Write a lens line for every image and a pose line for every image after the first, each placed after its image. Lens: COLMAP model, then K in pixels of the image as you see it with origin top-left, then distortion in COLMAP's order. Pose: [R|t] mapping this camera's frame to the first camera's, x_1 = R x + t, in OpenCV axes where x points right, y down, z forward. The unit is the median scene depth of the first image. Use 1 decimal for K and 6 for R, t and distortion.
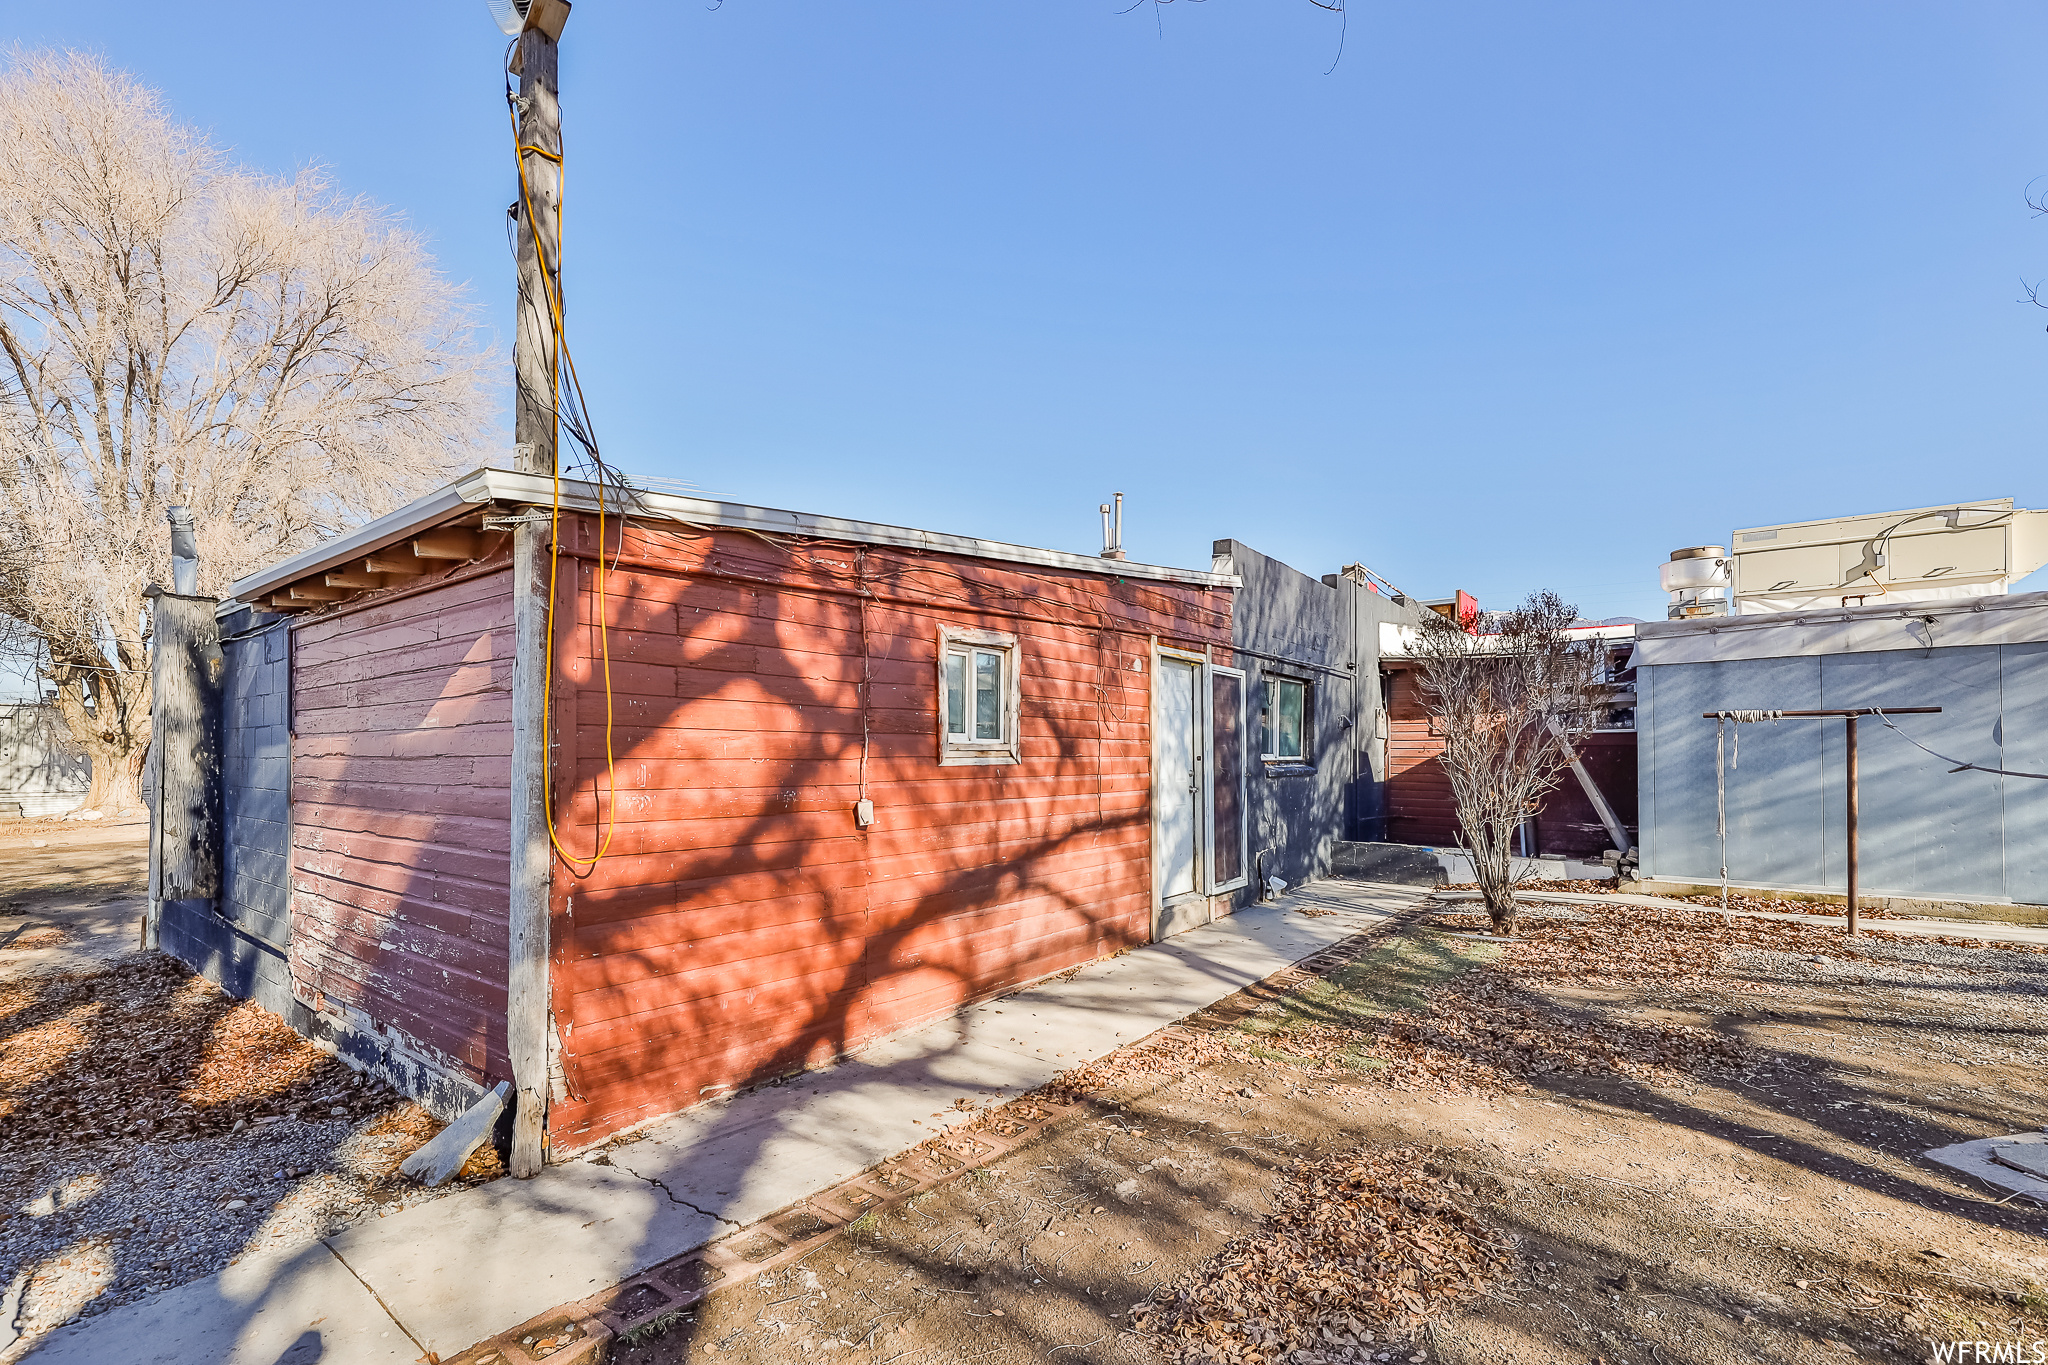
lens RADIAL K [[888.6, 0, 1025.1], [0, 888.6, 691.9], [0, 0, 1]] dist [-0.002231, -0.000522]
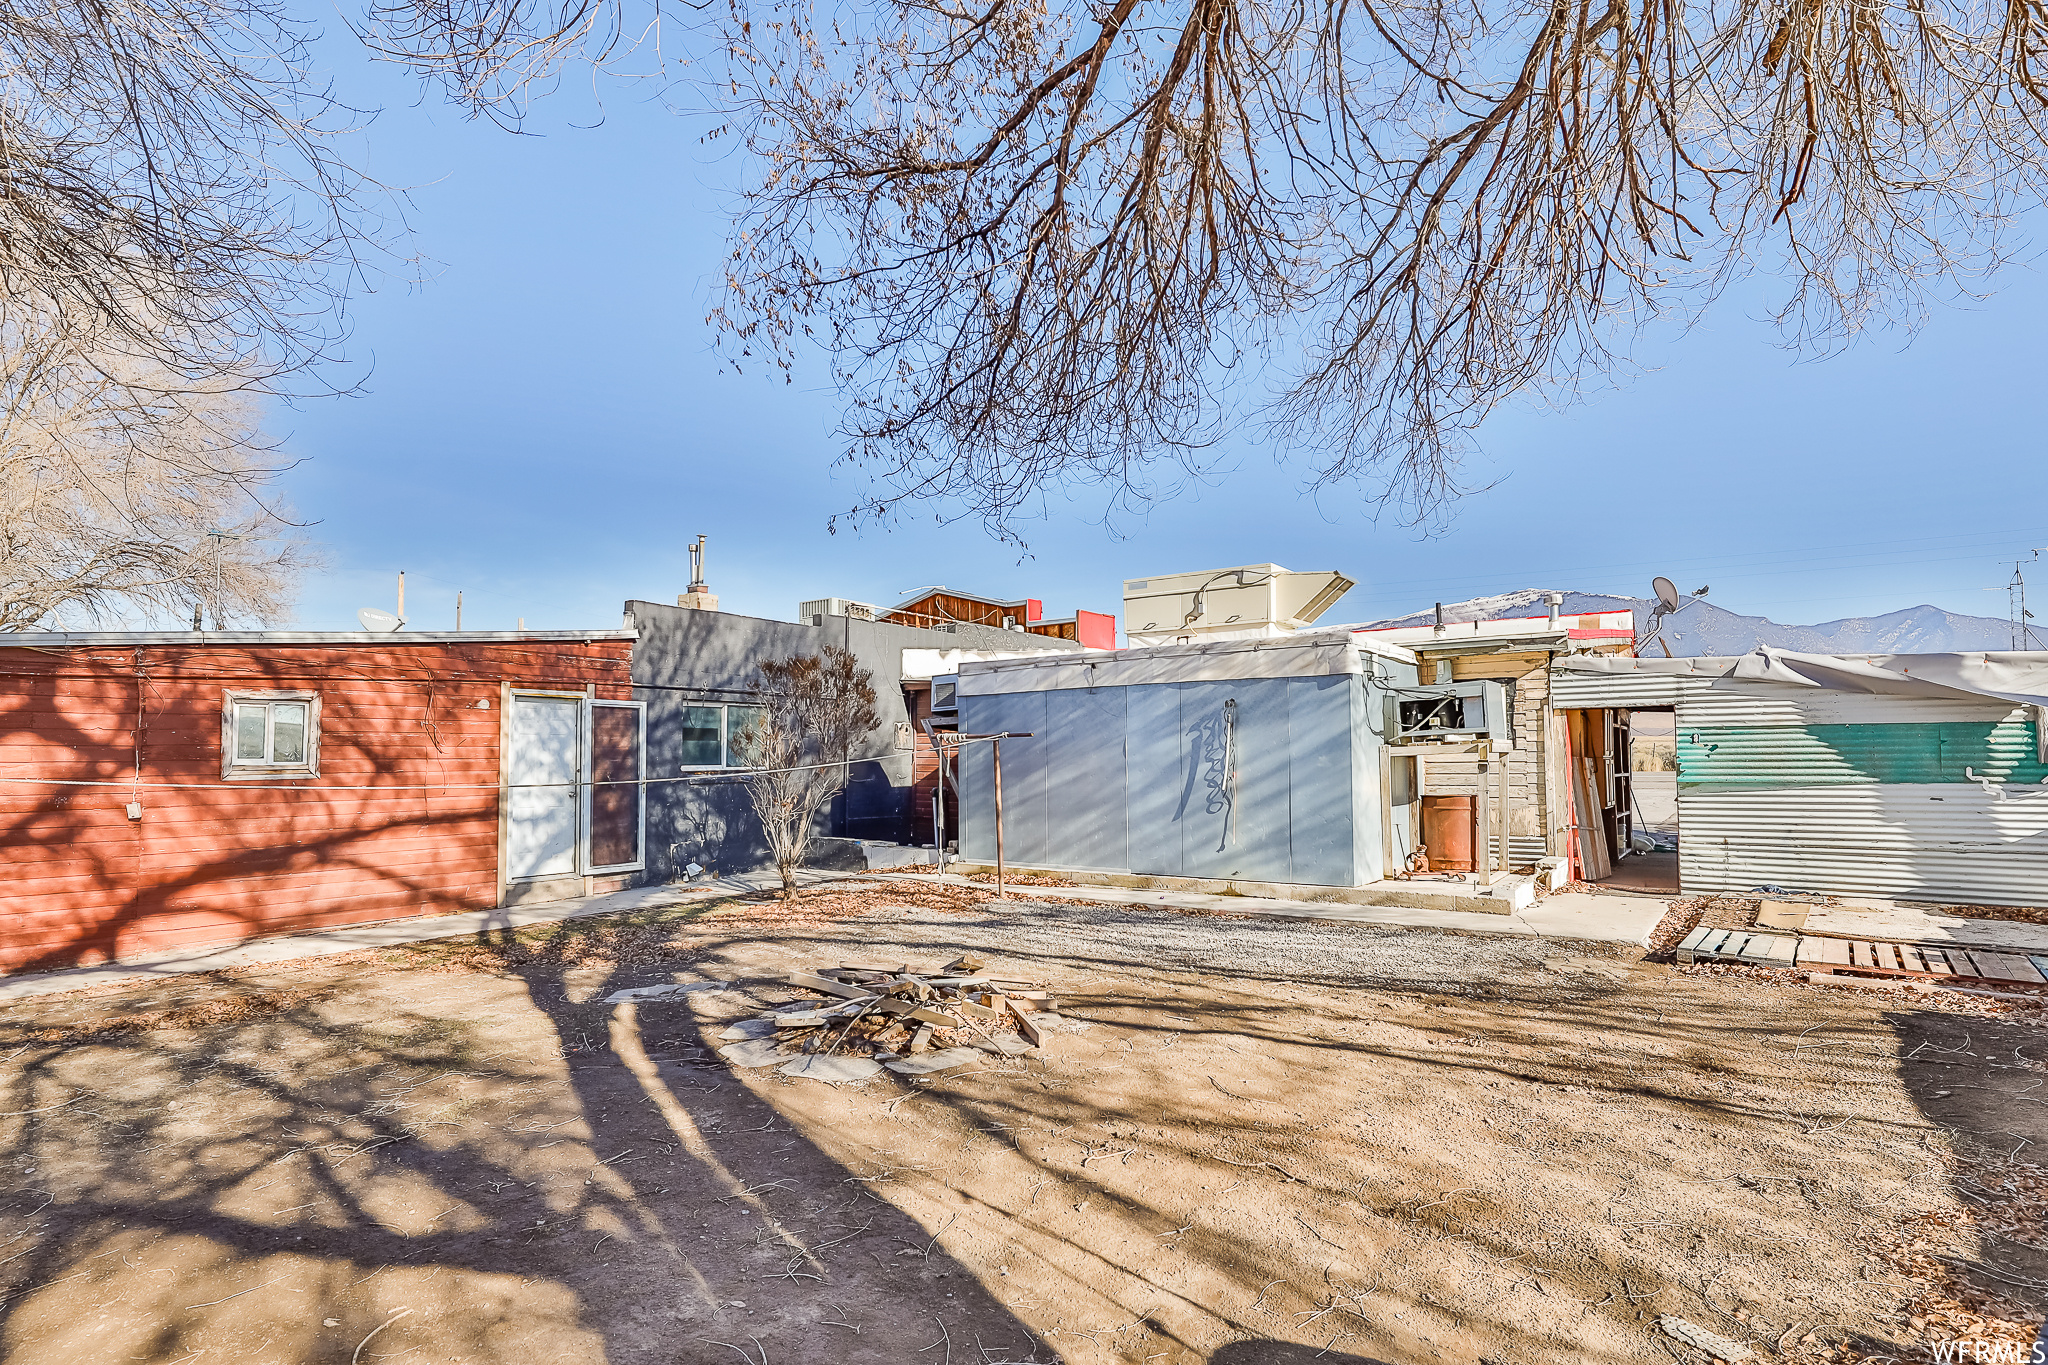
lens RADIAL K [[1015.8, 0, 1024.6], [0, 1015.8, 645.4], [0, 0, 1]] dist [0.000198, 0.000042]
pose [[0.999604, -0.003717, 0.027896, 1.084793], [0.004773, 0.999271, -0.037878, -0.067827], [-0.027735, 0.037996, 0.998893, -0.708437]]
